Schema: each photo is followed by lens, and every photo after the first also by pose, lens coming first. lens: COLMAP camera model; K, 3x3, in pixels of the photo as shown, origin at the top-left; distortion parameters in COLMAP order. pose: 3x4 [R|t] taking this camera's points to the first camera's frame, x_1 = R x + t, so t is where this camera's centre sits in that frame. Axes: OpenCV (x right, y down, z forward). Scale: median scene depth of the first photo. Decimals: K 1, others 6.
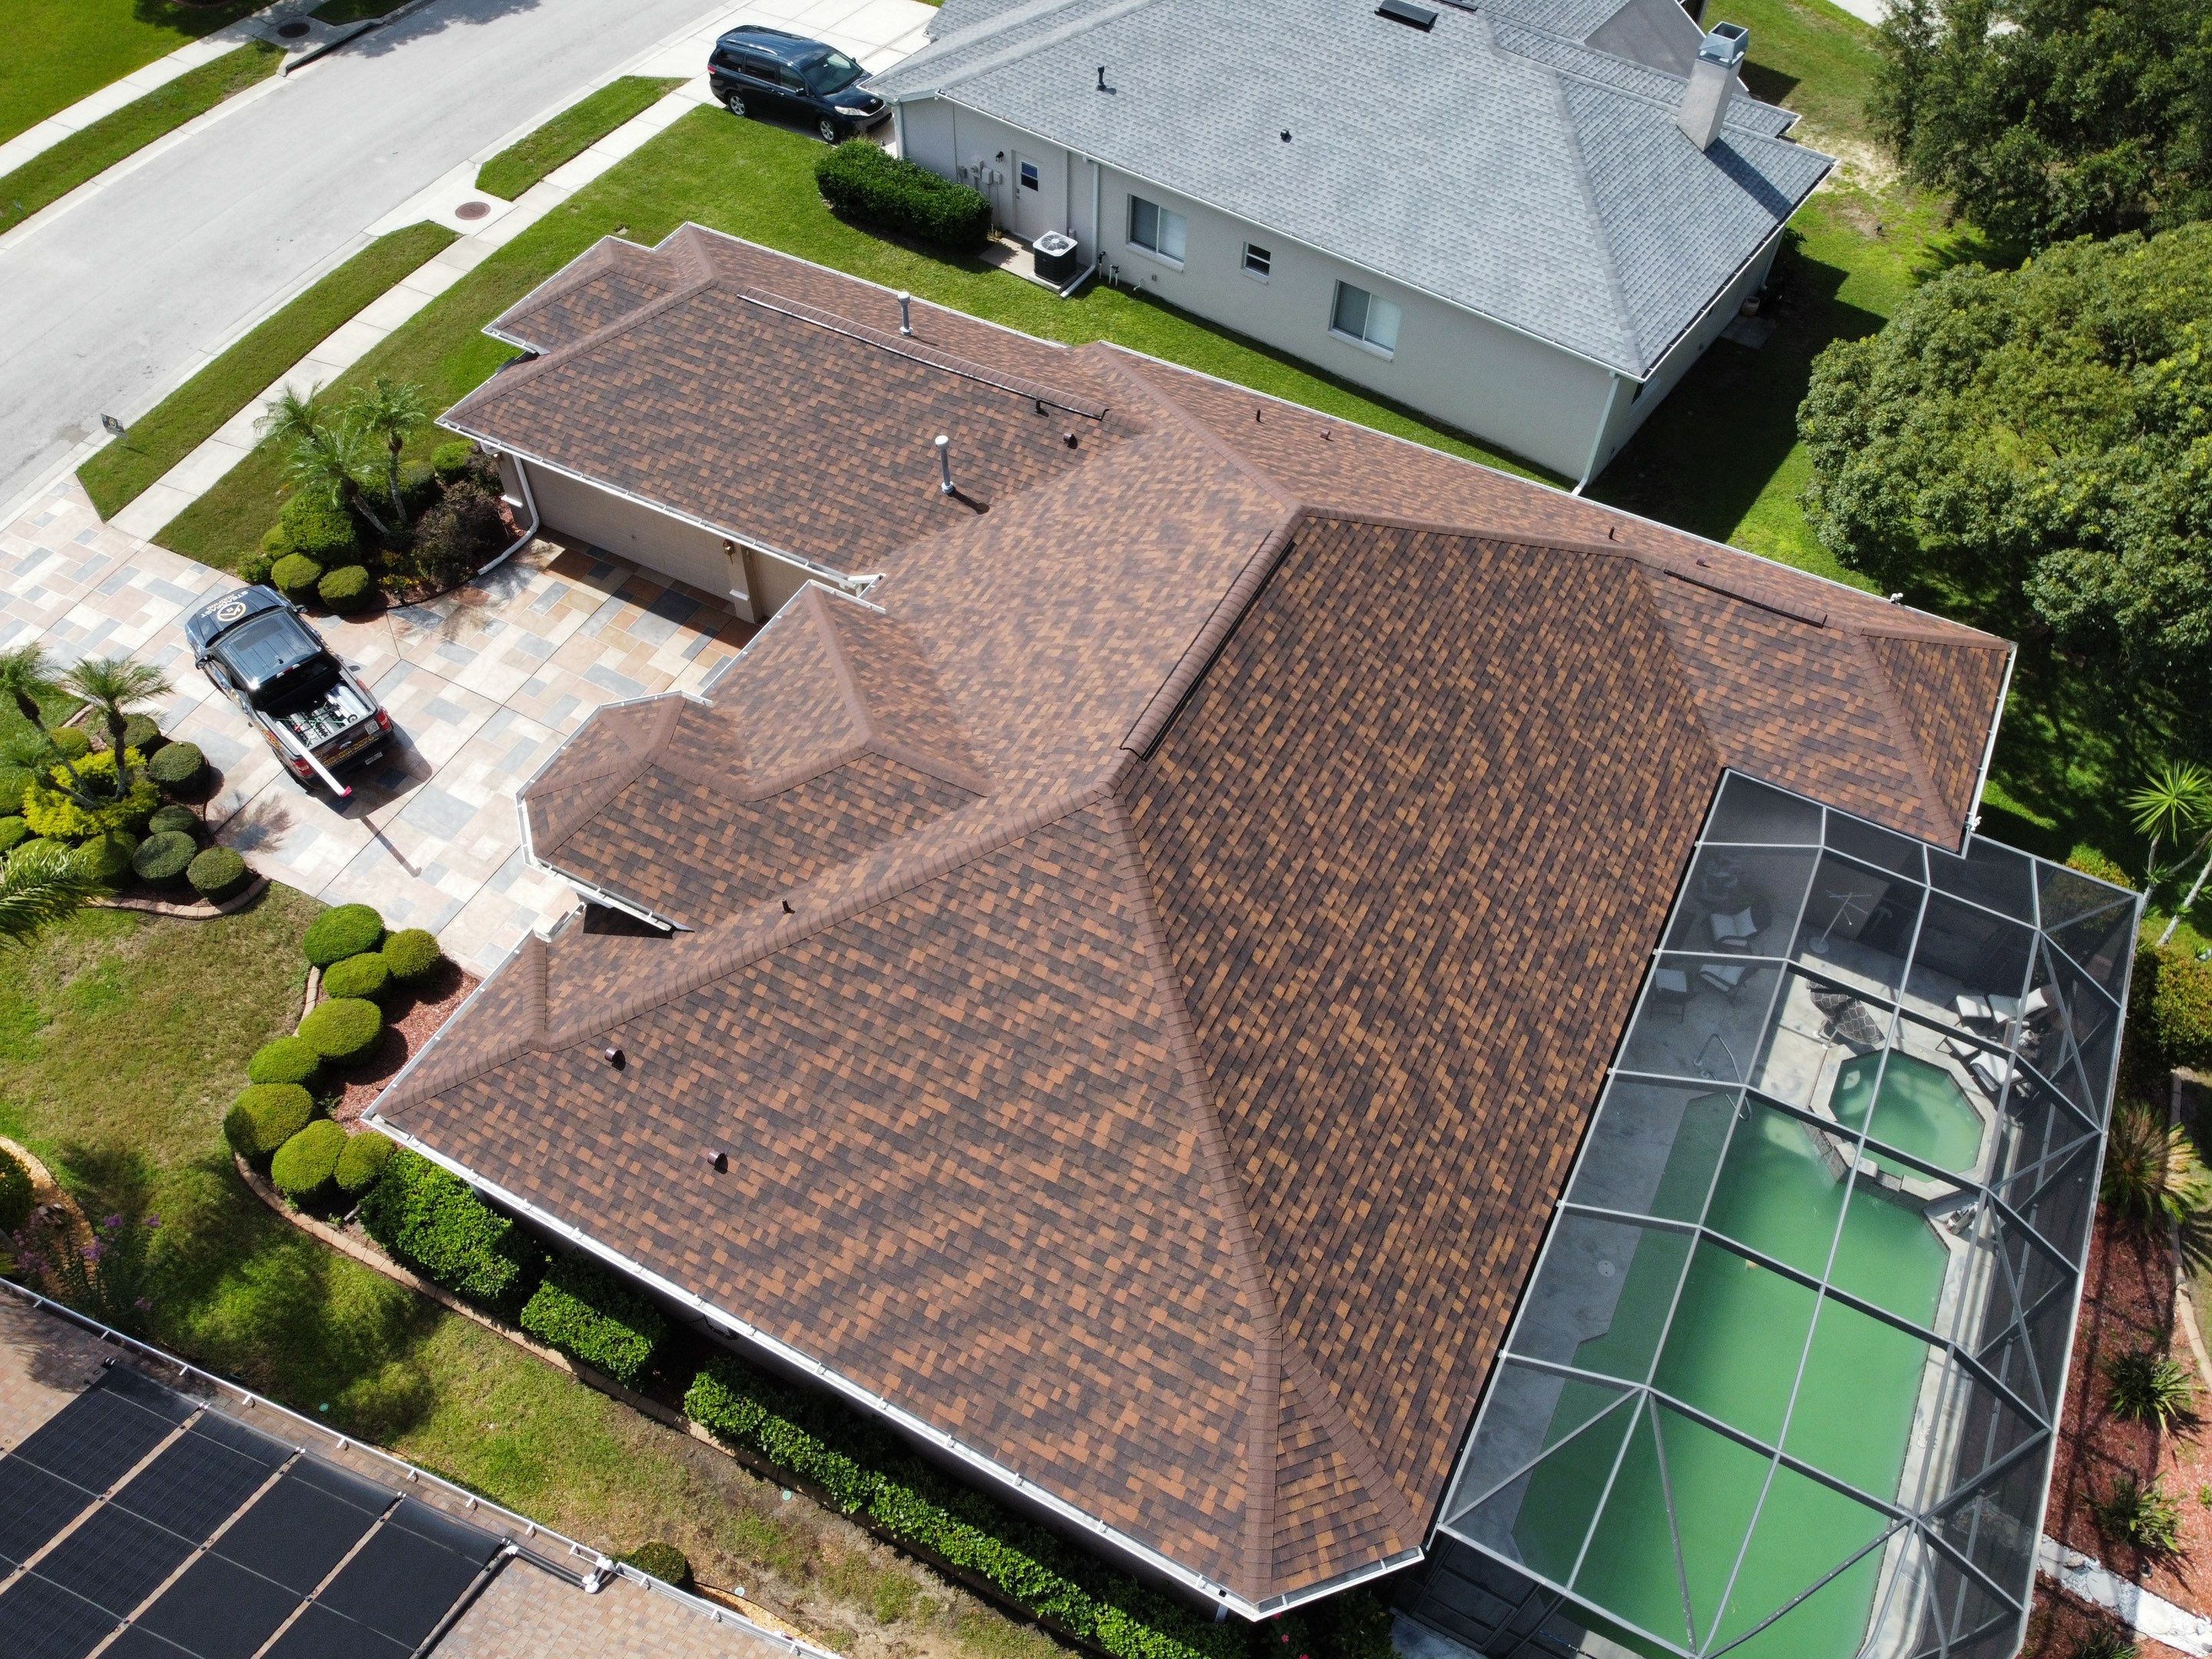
lens RADIAL K [[1673.4, 0, 1078.8], [0, 1673.4, 818.7], [0, 0, 1]] dist [0.004633, -0.014479]
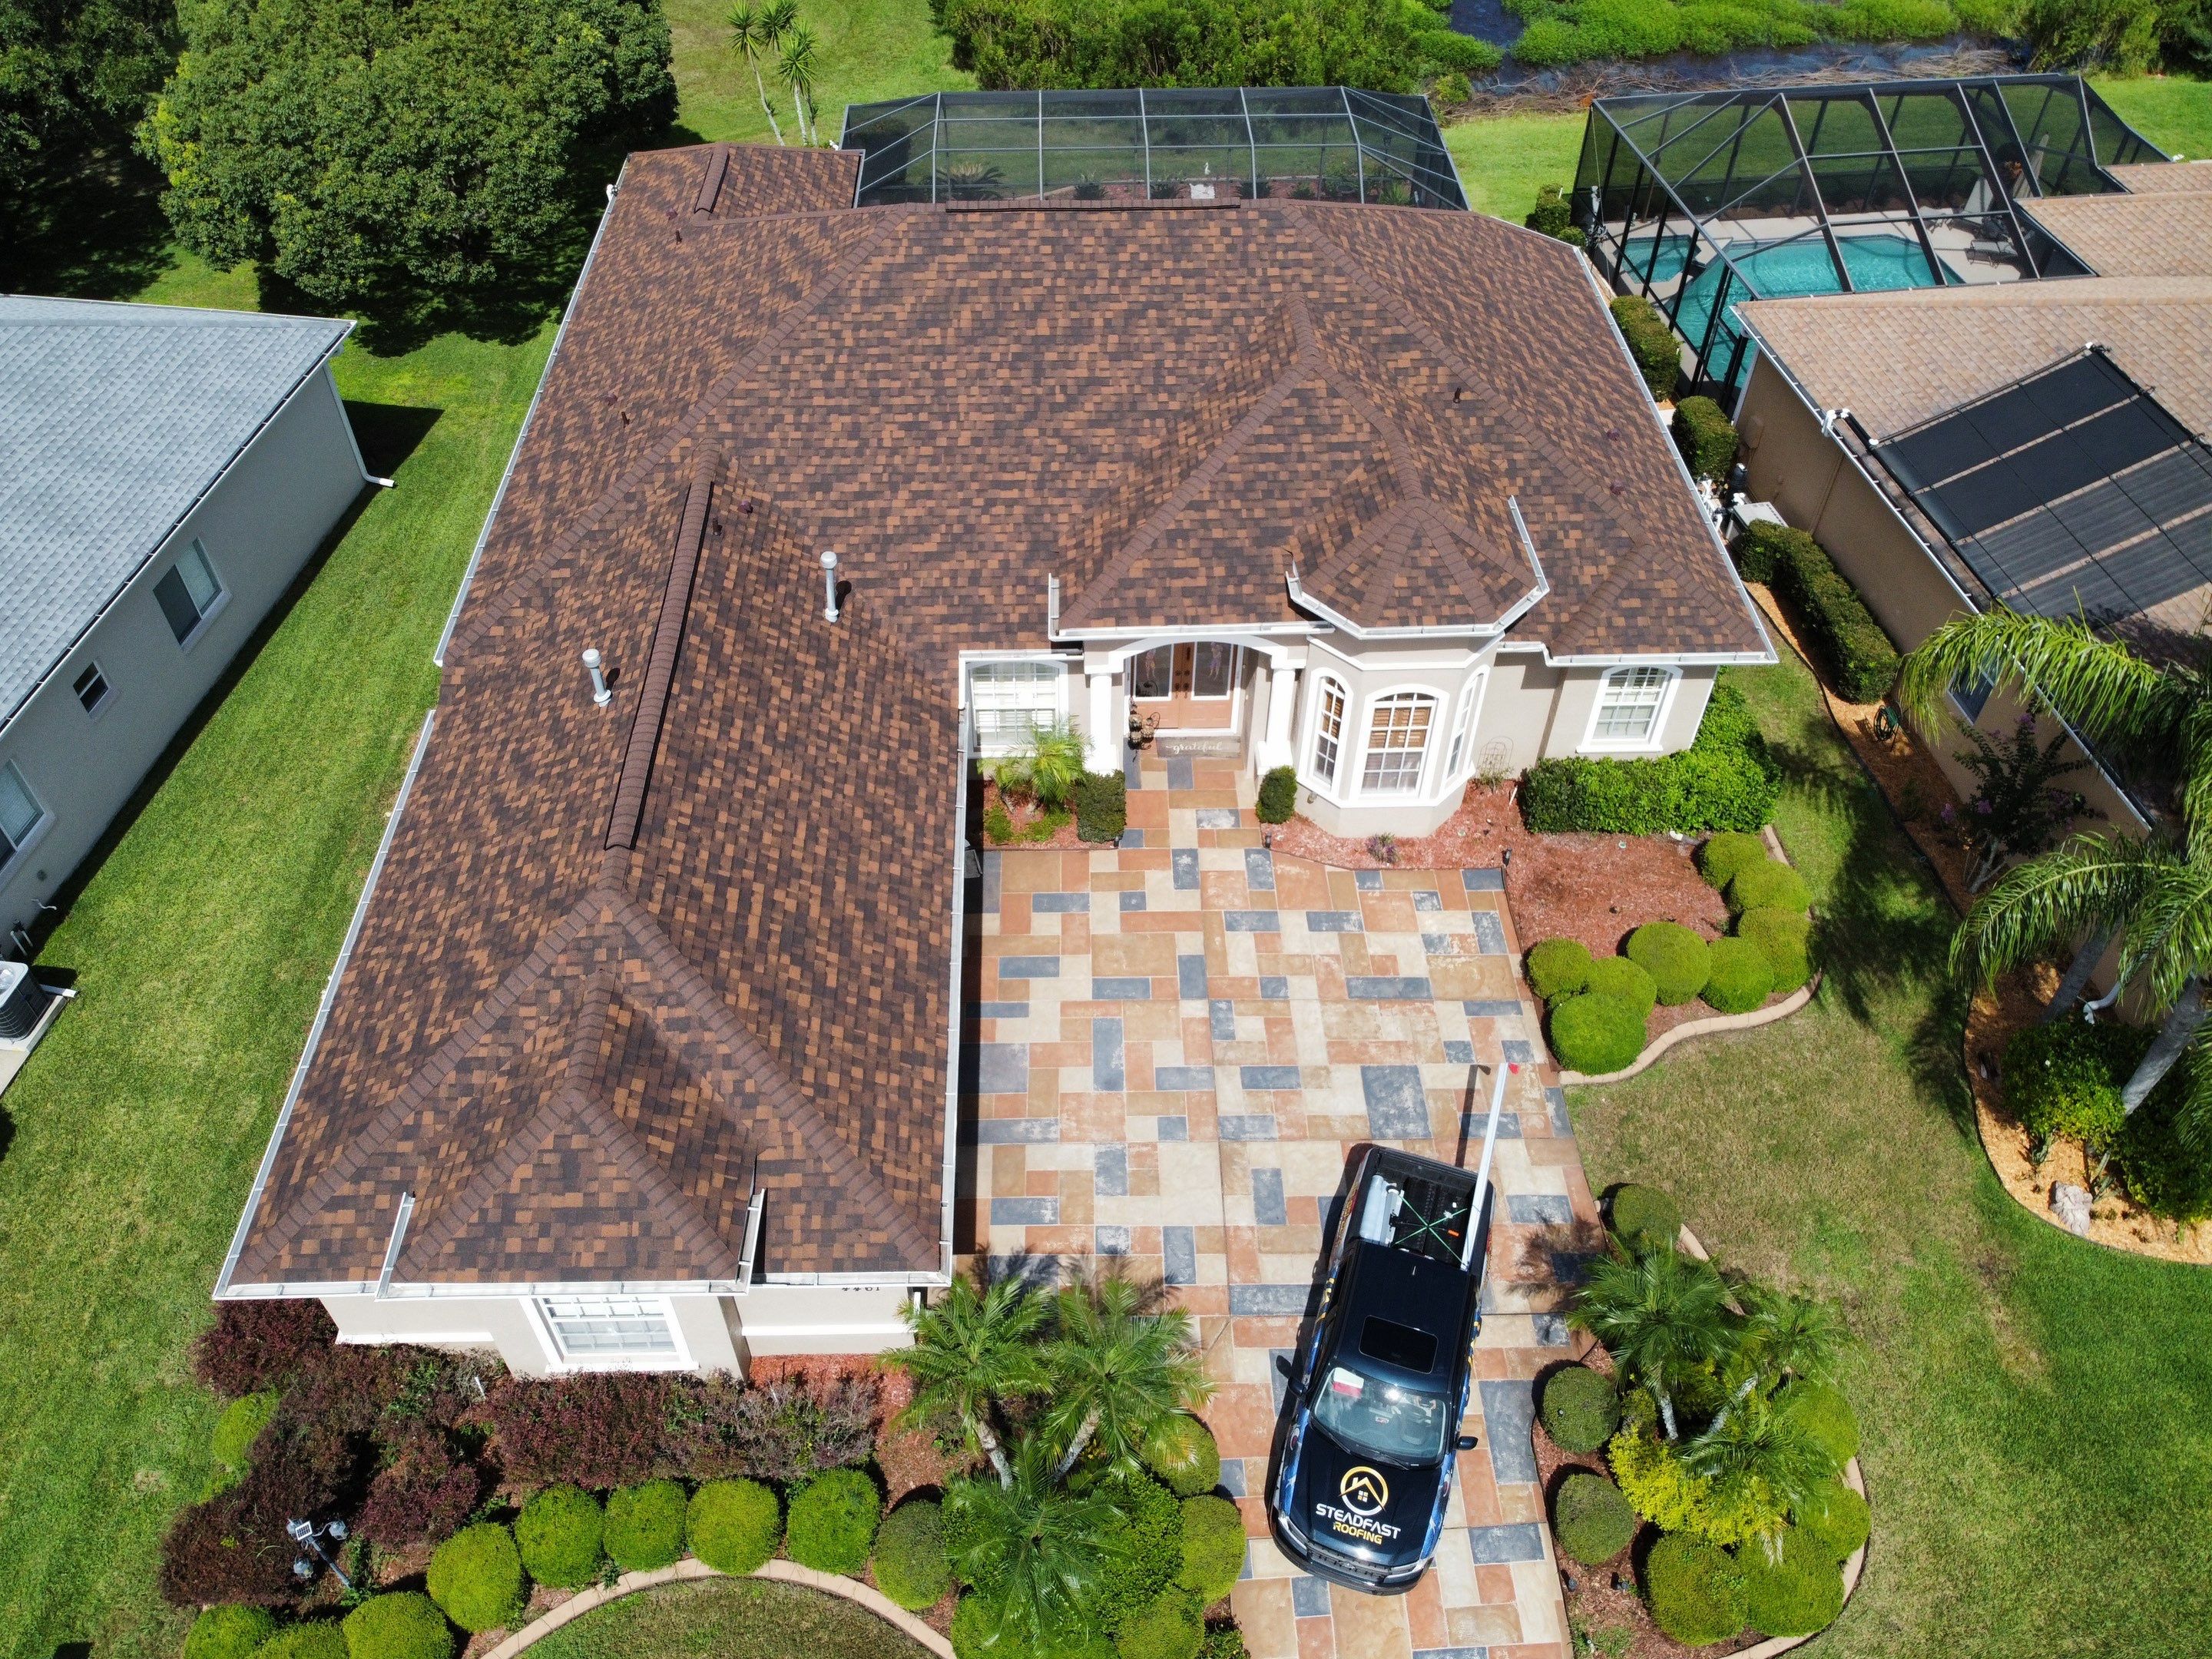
lens RADIAL K [[1673.4, 0, 1083.2], [0, 1673.4, 809.3], [0, 0, 1]] dist [0.004633, -0.014479]
pose [[-0.494383, -0.627772, 0.601239, -0.805249], [0.668201, 0.167927, 0.724781, -0.803965], [-0.555962, 0.760068, 0.336457, 0.818261]]
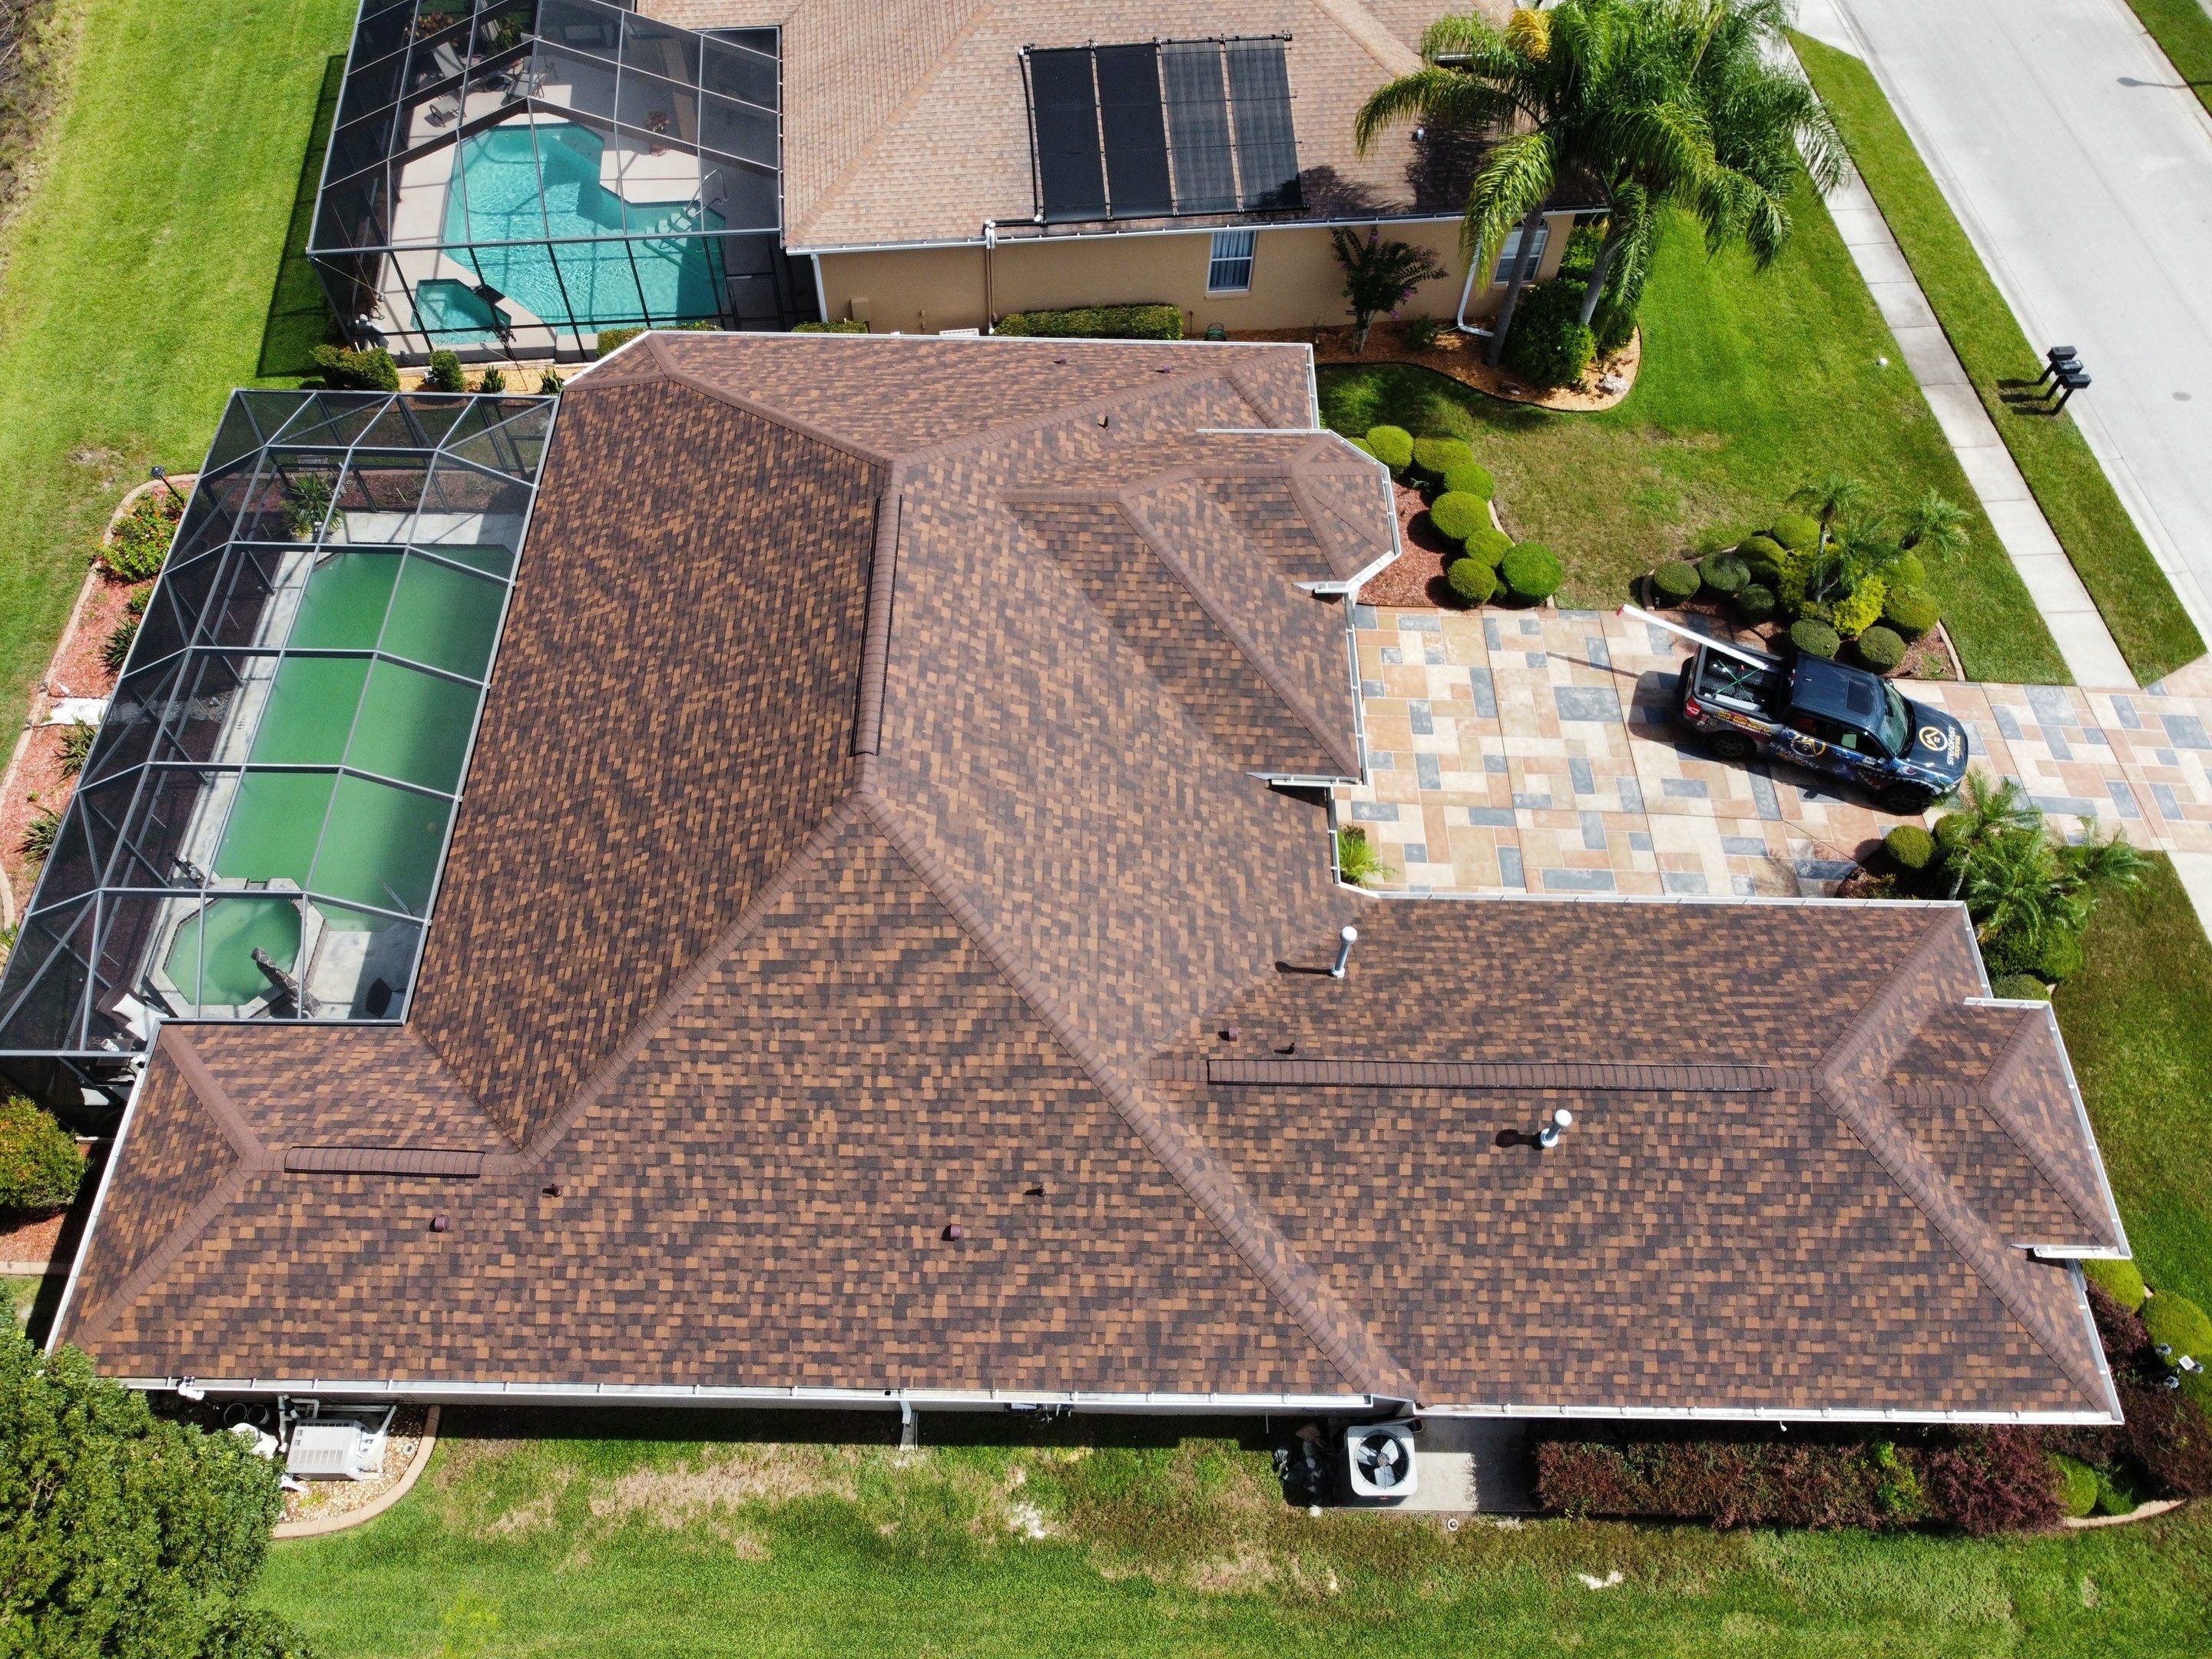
lens RADIAL K [[1673.4, 0, 1076.8], [0, 1673.4, 802.5], [0, 0, 1]] dist [0.004633, -0.014479]
pose [[-0.886298, 0.375084, -0.271640, 0.265053], [-0.374098, -0.234093, 0.897358, -1.001895], [0.272995, 0.896946, 0.347794, 0.677222]]
